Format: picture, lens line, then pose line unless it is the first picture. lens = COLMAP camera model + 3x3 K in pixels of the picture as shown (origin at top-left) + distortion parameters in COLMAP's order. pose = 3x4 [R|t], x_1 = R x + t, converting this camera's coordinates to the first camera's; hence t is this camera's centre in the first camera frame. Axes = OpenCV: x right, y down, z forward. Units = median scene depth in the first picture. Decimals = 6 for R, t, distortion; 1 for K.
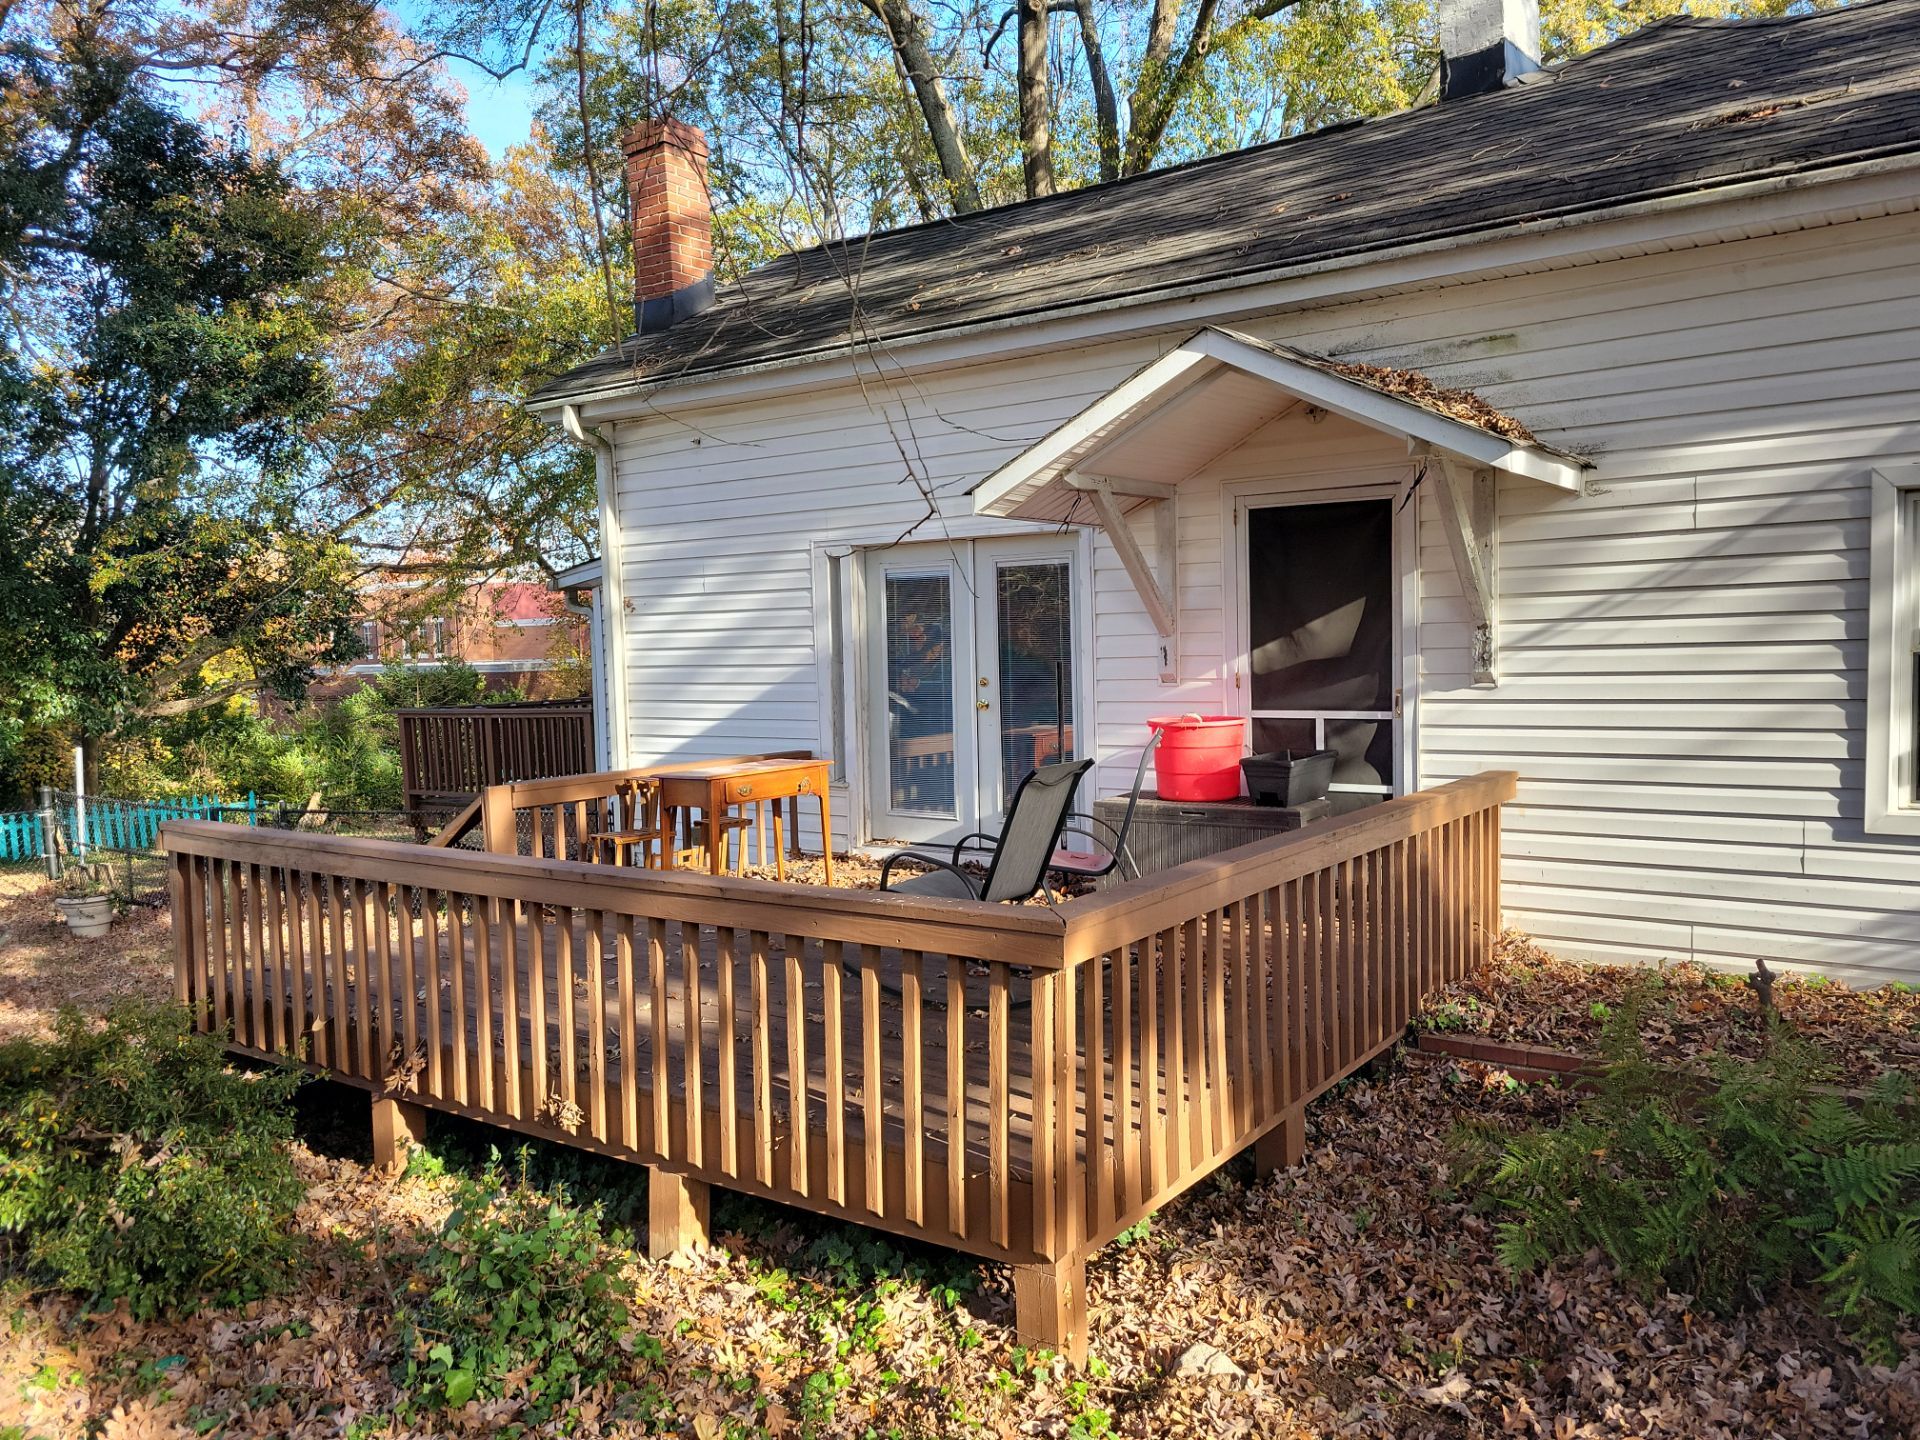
lens RADIAL K [[1485.8, 0, 960.0], [0, 1485.8, 720.0], [0, 0, 1]] dist [0.031148, -0.002003]
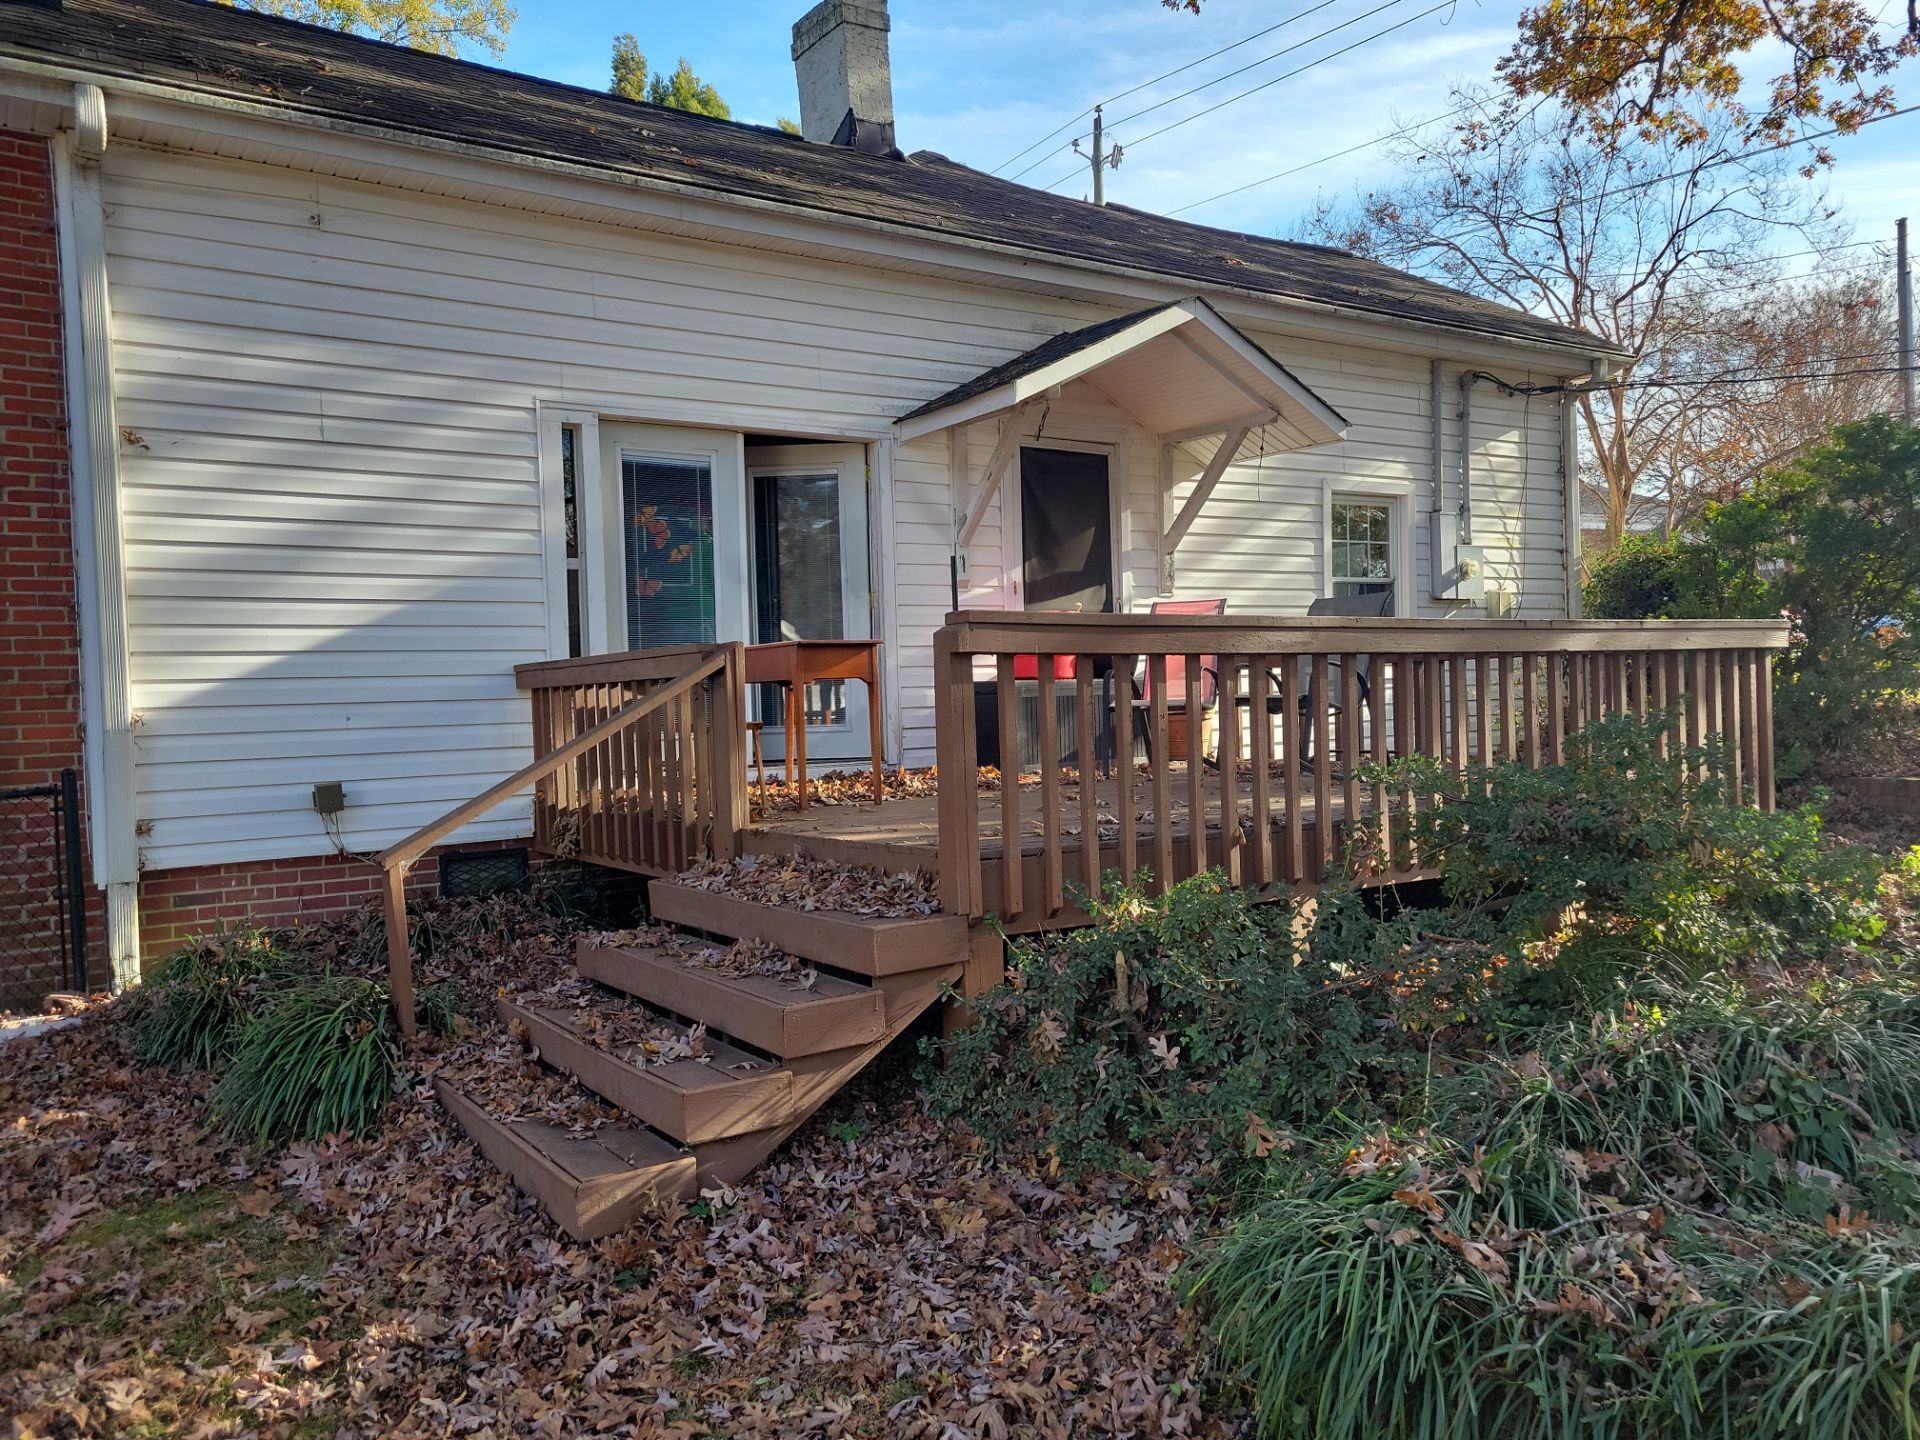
lens RADIAL K [[1485.8, 0, 960.0], [0, 1485.8, 720.0], [0, 0, 1]] dist [0.031148, -0.002003]
pose [[0.339091, -0.036360, 0.940051, -0.815341], [0.031425, 0.999133, 0.027310, 0.038686], [-0.940229, 0.020280, 0.339939, 0.544276]]
